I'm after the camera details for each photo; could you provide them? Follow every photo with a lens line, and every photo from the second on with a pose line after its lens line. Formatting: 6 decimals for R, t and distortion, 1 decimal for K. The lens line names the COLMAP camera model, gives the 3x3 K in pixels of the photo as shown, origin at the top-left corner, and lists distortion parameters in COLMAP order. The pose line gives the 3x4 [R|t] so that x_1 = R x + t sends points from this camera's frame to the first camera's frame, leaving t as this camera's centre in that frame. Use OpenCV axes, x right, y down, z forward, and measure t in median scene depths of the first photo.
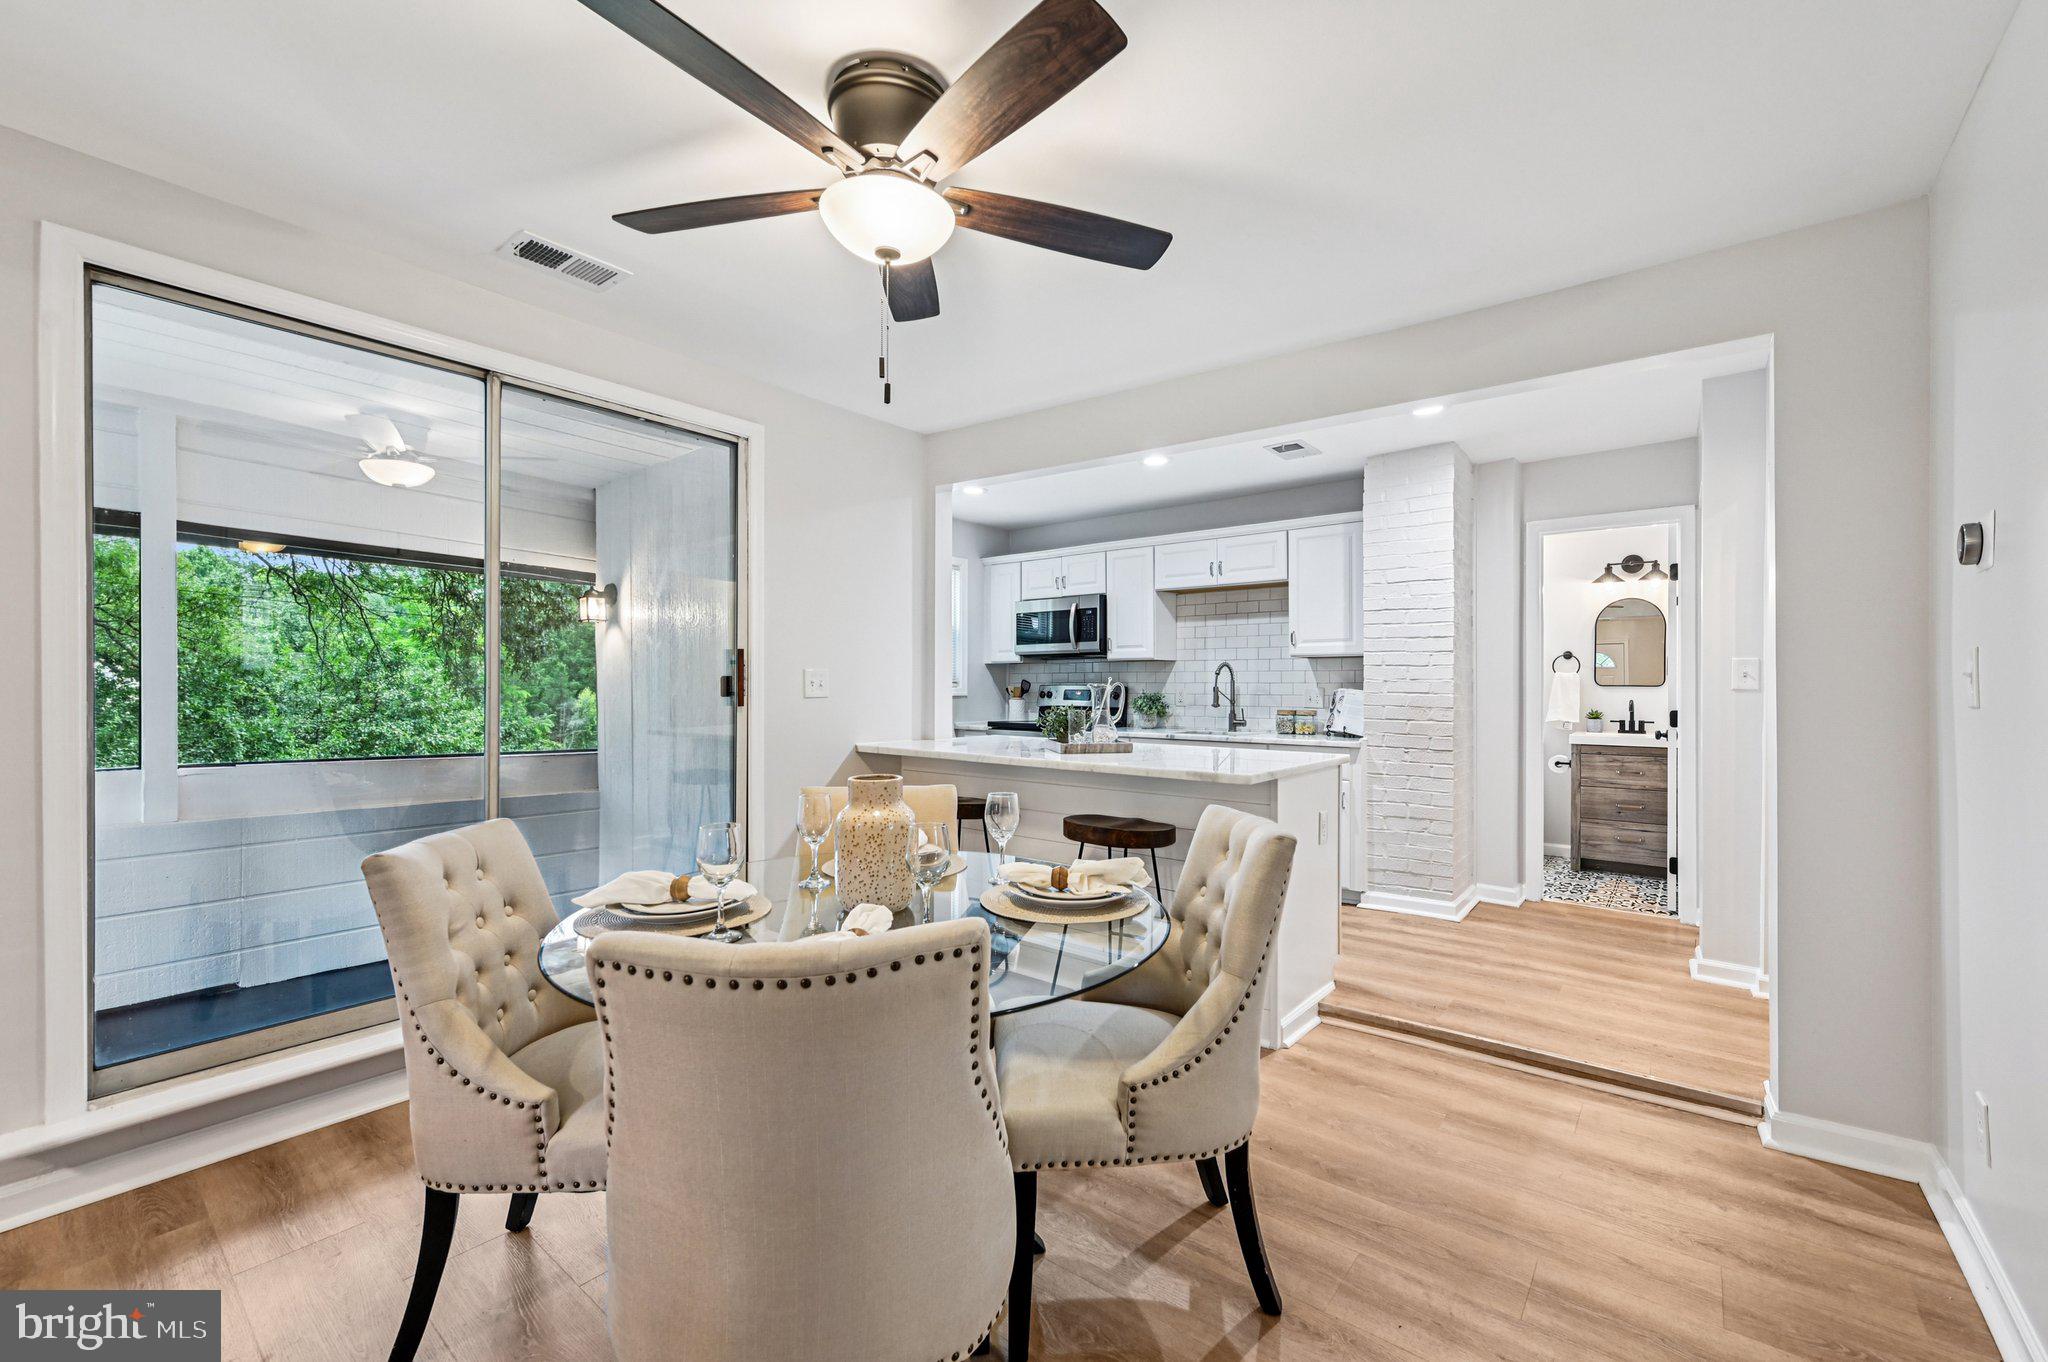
lens RADIAL K [[833.8, 0, 1018.9], [0, 833.8, 686.4], [0, 0, 1]] dist [0.000413, -0.001170]
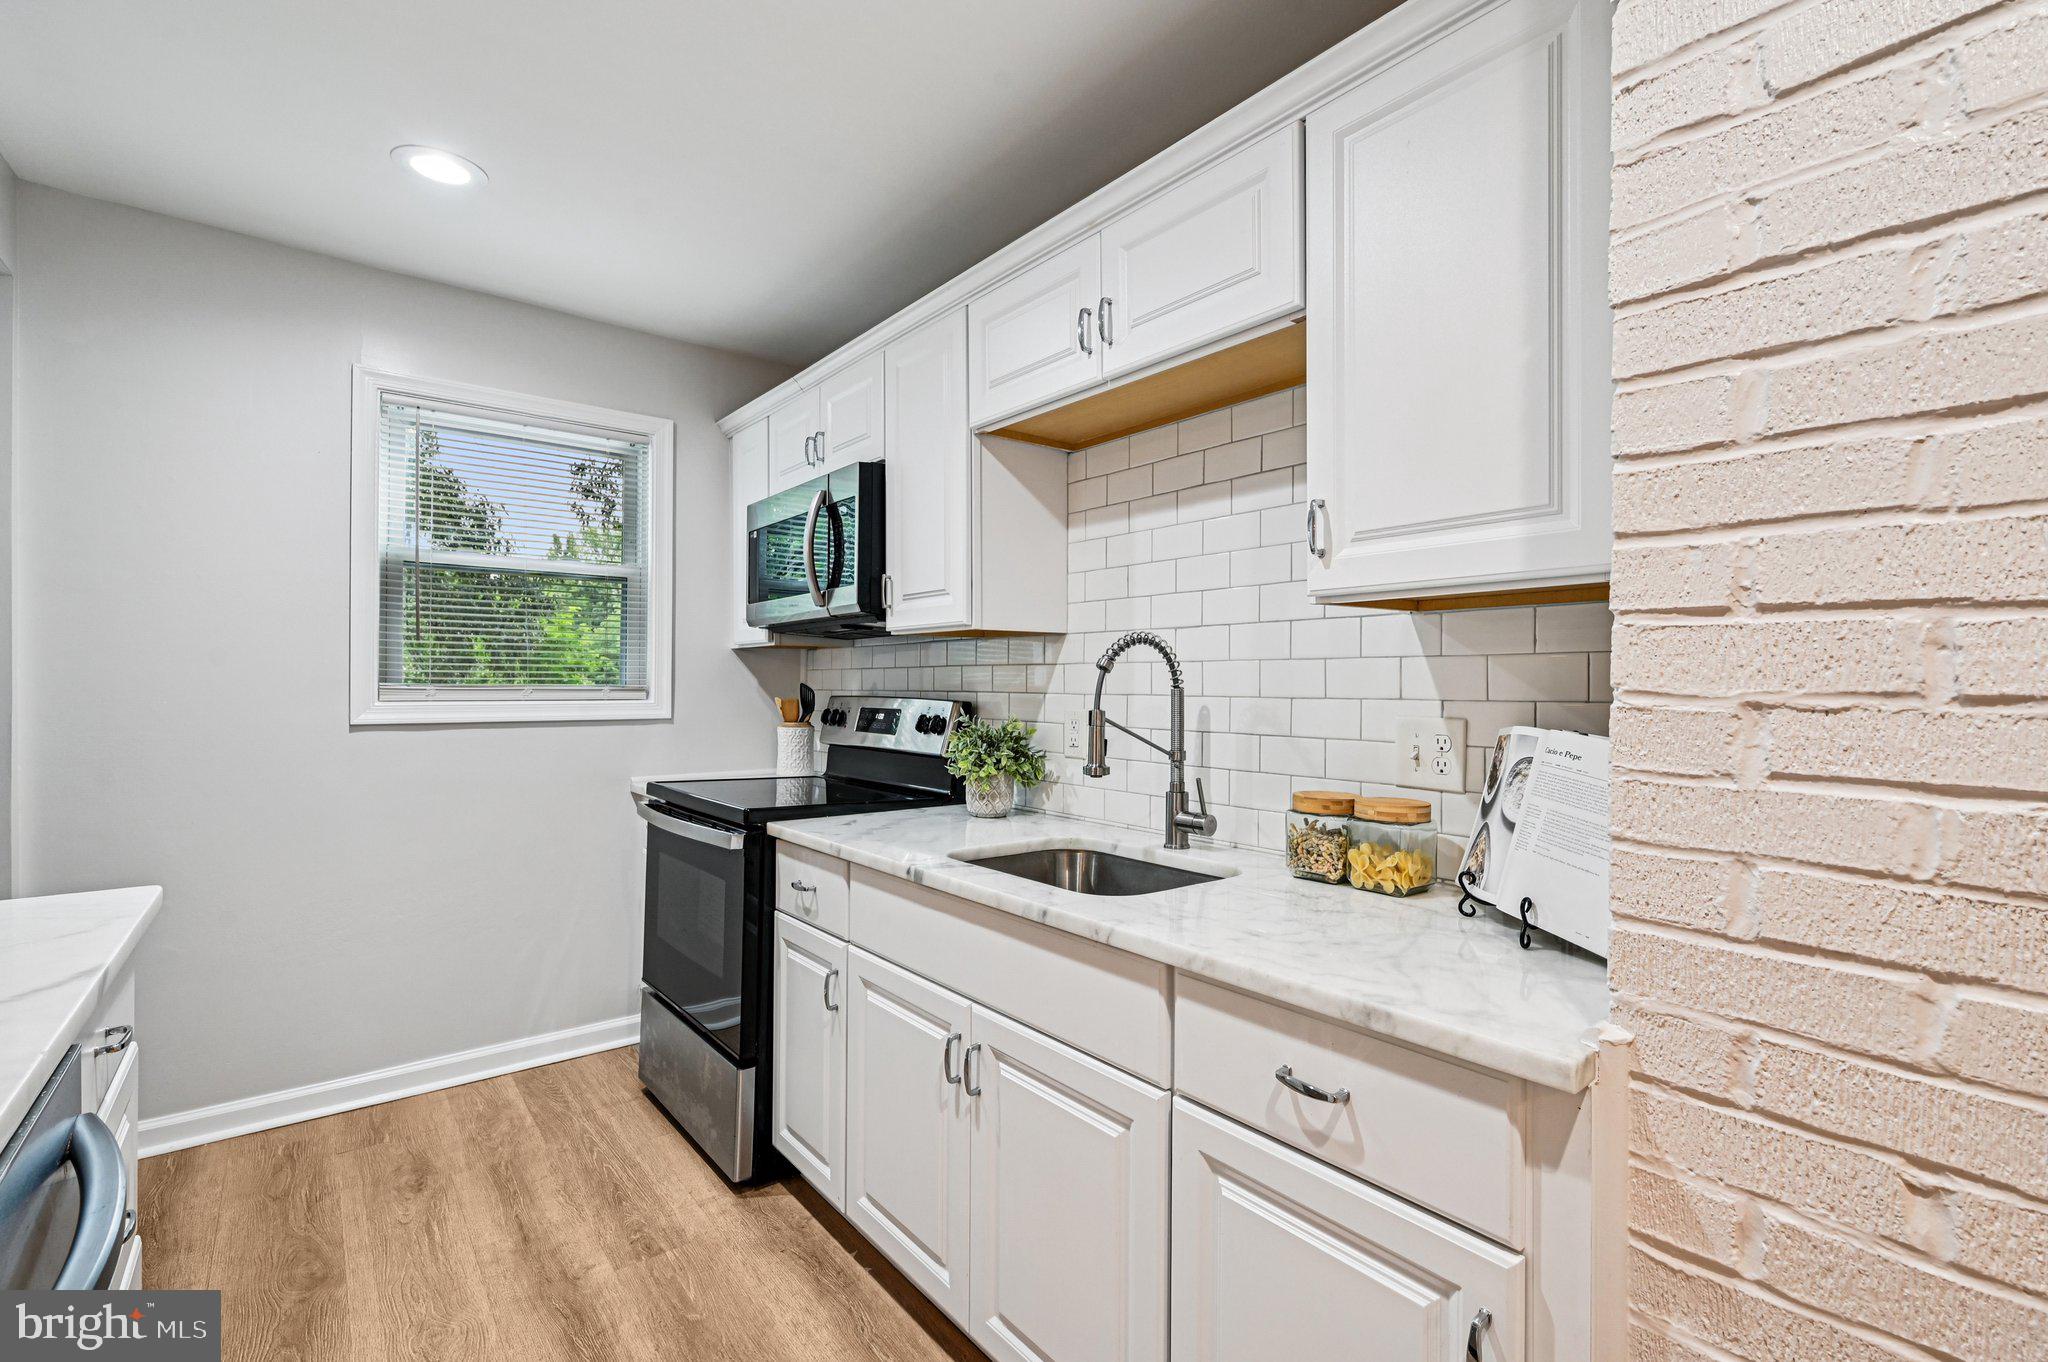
lens RADIAL K [[917.5, 0, 1029.7], [0, 917.5, 689.3], [0, 0, 1]] dist [0.001986, 0.000188]
pose [[0.979687, 0.003559, -0.200503, 0.274905], [-0.002920, 0.999990, 0.003481, -0.008251], [0.200513, -0.002825, 0.979687, 0.650221]]
